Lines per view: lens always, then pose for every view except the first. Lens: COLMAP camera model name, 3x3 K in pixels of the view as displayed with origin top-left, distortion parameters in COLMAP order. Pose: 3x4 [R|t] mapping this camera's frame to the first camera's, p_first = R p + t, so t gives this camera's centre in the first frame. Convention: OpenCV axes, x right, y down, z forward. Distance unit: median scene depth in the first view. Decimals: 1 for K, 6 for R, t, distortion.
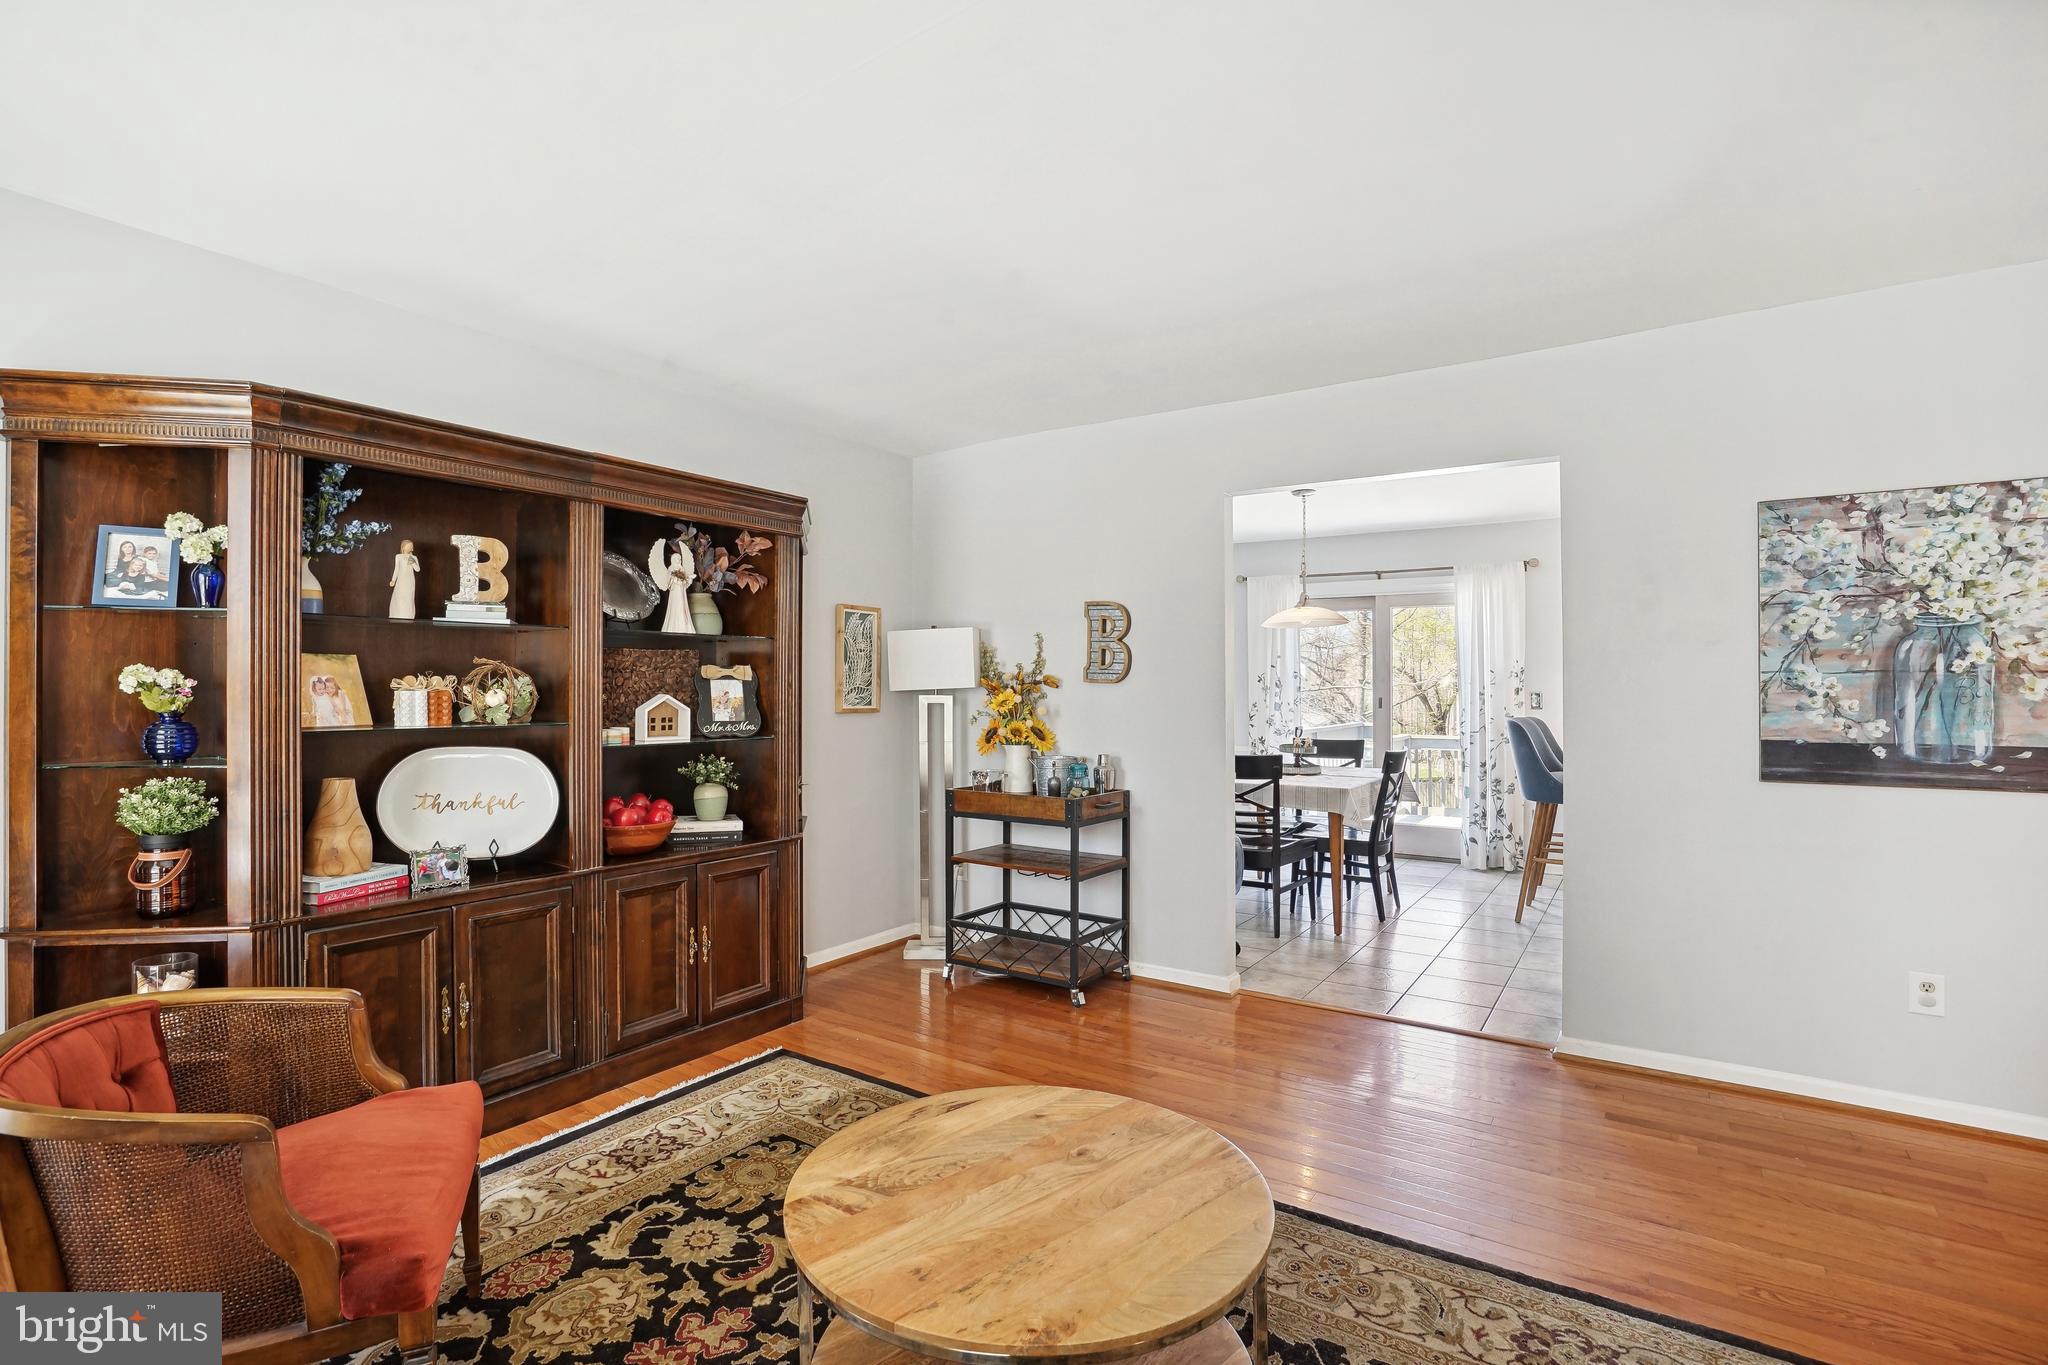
lens RADIAL K [[953.9, 0, 1056.8], [0, 953.9, 688.2], [0, 0, 1]] dist [-0.009290, 0.005526]
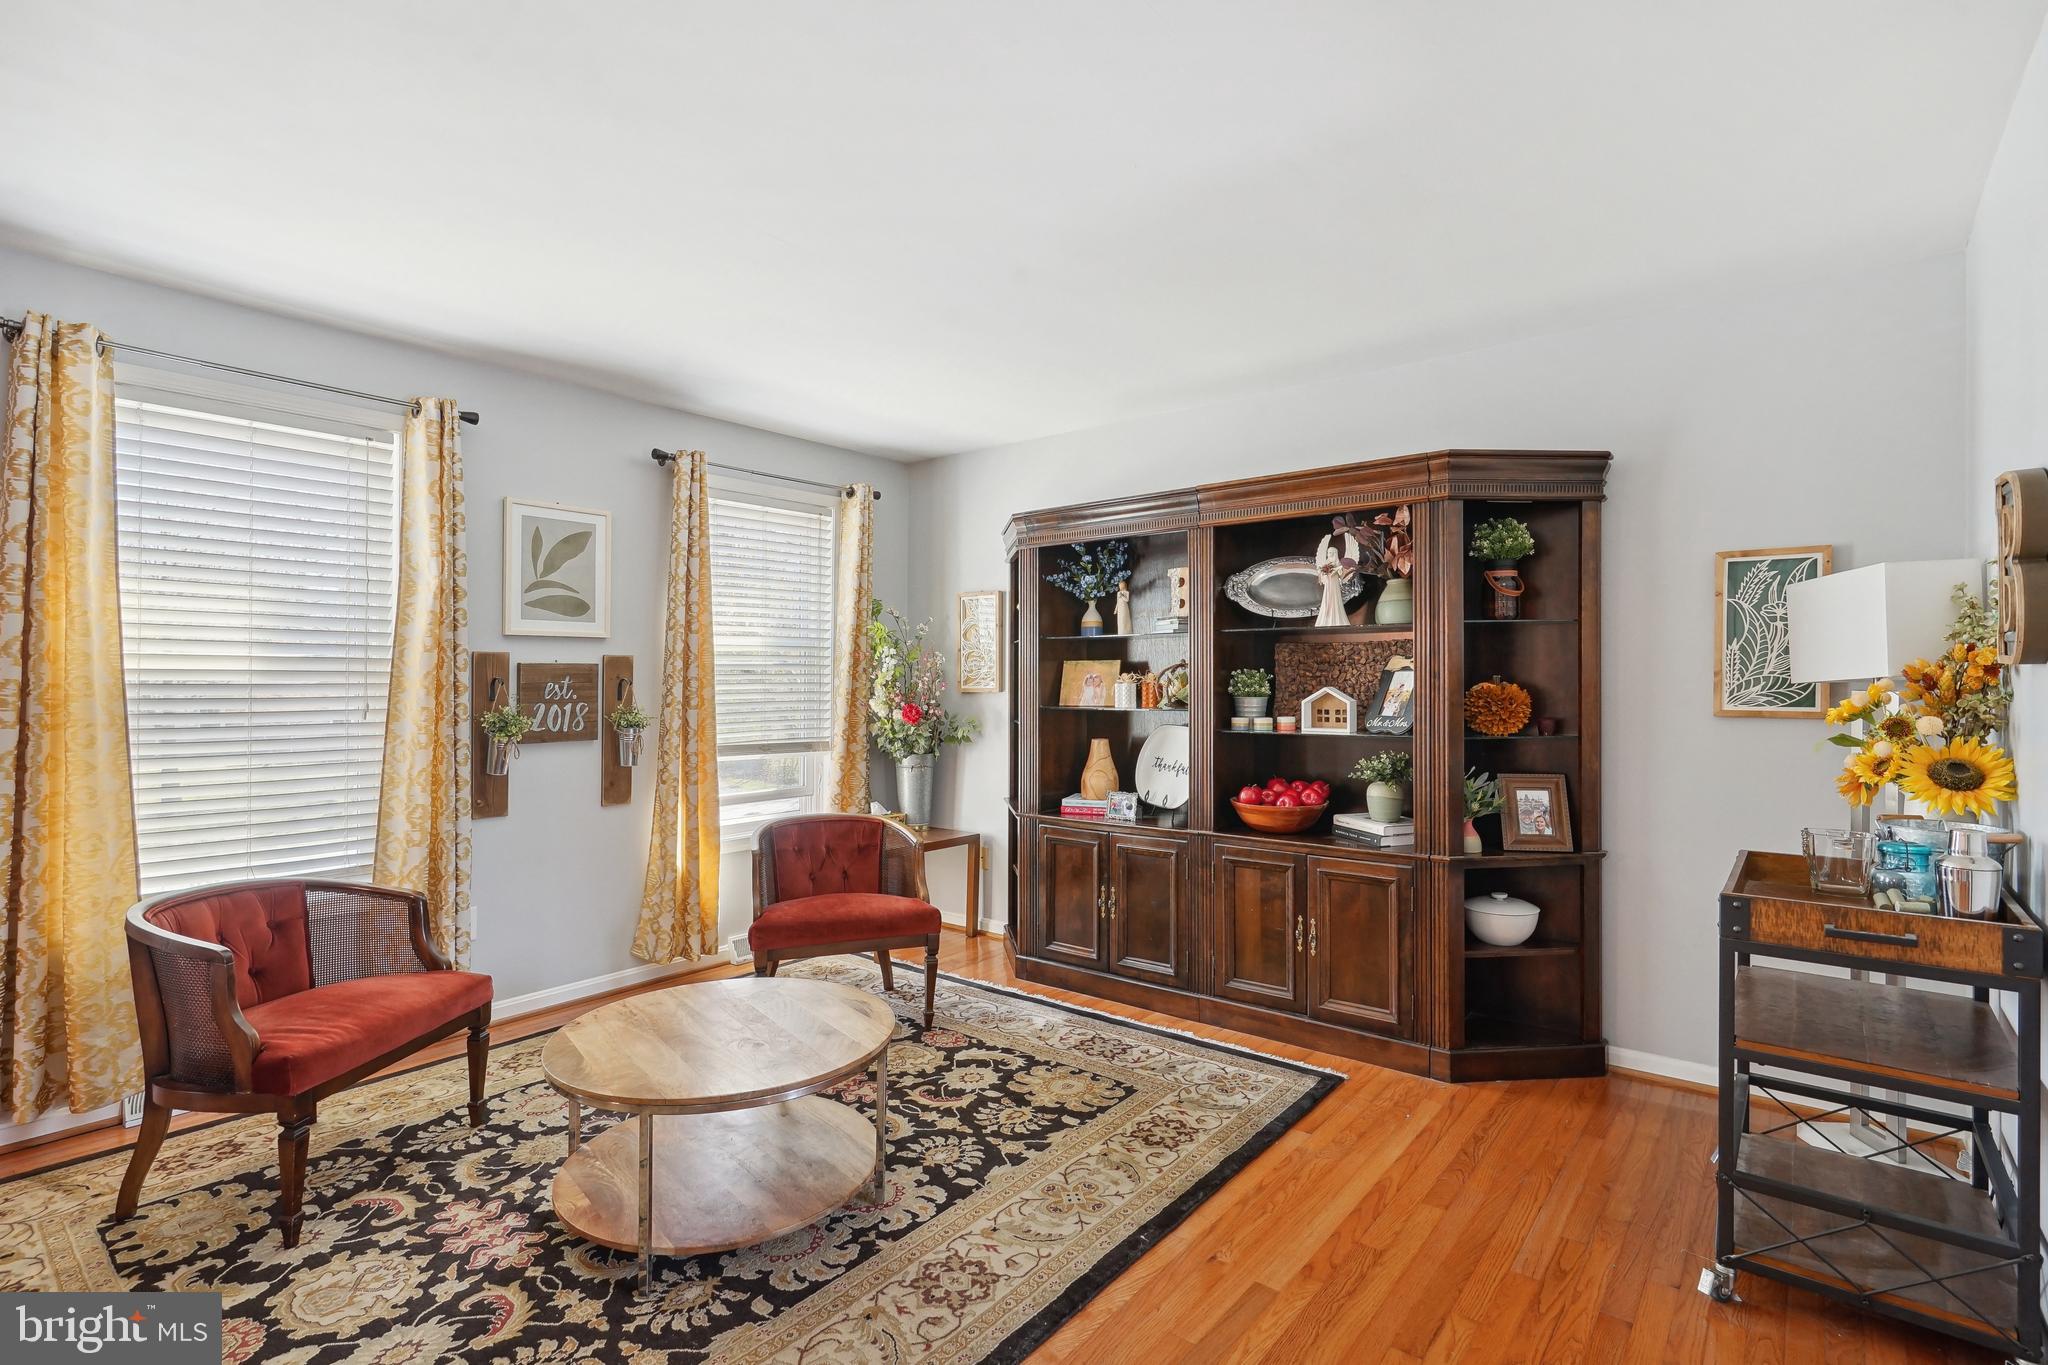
lens RADIAL K [[1023.5, 0, 1014.0], [0, 1023.5, 663.8], [0, 0, 1]] dist [0.002213, 0.000355]
pose [[-0.108710, -0.019415, -0.993884, 0.981241], [-0.000786, 0.999811, -0.019445, 0.004871], [0.994073, -0.001333, -0.108704, 1.076621]]
